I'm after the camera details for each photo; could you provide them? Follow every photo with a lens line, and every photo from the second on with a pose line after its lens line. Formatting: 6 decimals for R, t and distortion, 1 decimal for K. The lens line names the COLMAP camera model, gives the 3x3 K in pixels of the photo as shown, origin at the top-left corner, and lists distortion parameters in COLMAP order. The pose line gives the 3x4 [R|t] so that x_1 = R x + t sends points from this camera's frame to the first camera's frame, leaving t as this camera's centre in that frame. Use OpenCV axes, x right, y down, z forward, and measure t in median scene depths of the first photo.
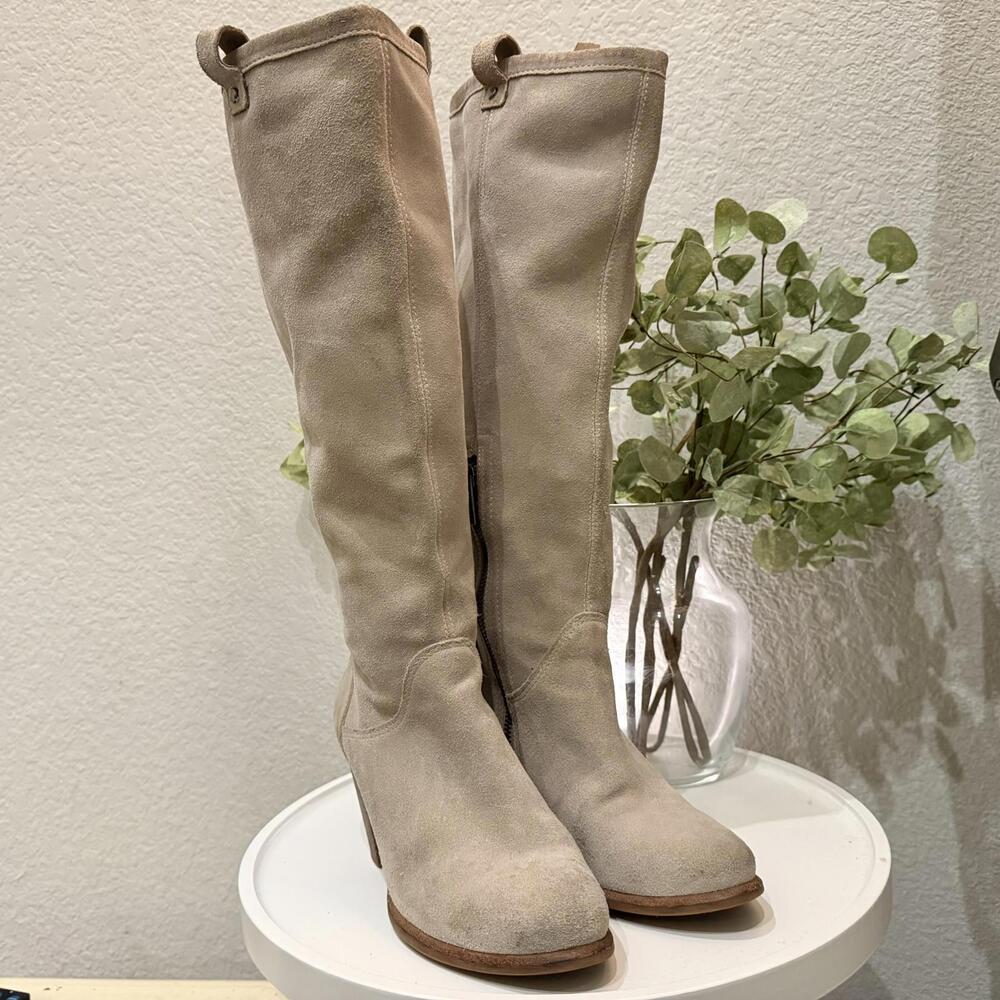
lens RADIAL K [[885.9, 0, 511.6], [0, 885.9, 524.6], [0, 0, 1]] dist [0.088840, -0.205313]
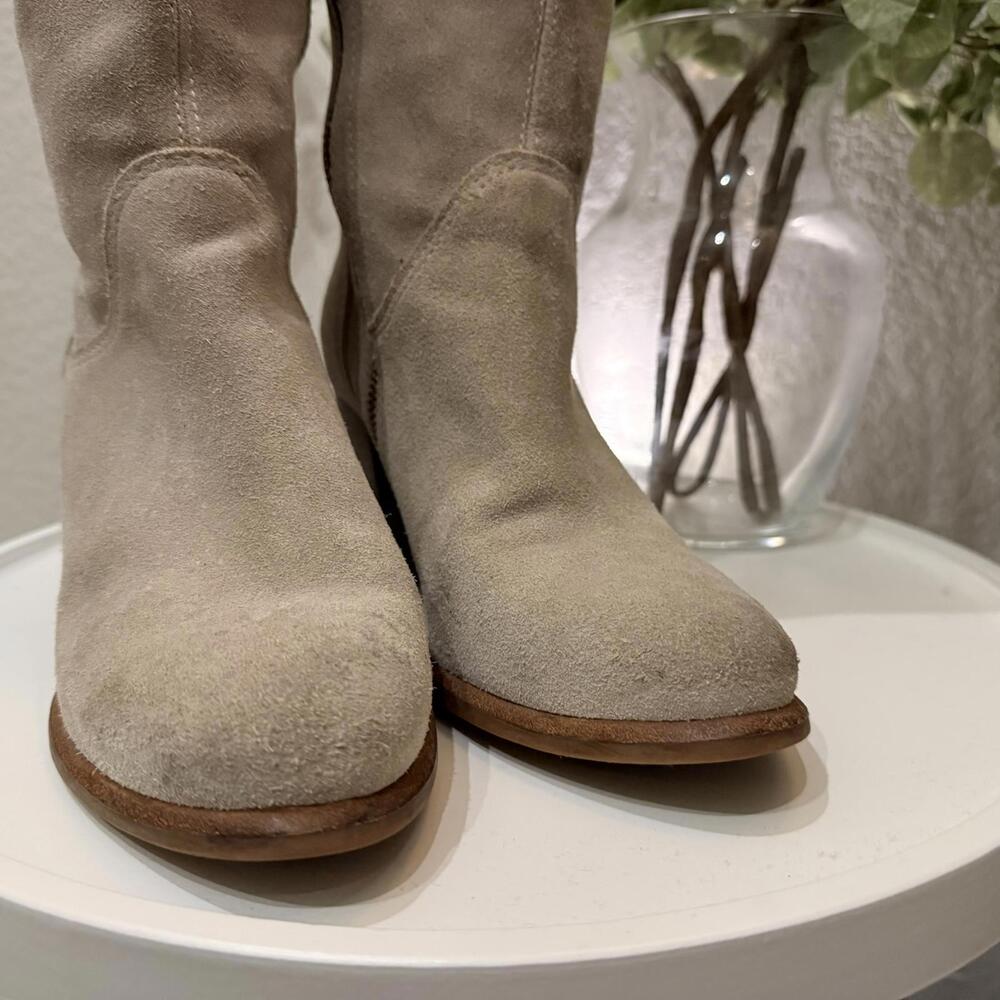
lens RADIAL K [[885.9, 0, 511.6], [0, 885.9, 524.6], [0, 0, 1]] dist [0.088840, -0.205313]
pose [[0.985641, 0.091573, -0.141864, 0.131941], [-0.060574, 0.976005, 0.209151, 0.156619], [0.157613, -0.197554, 0.967538, 0.395504]]
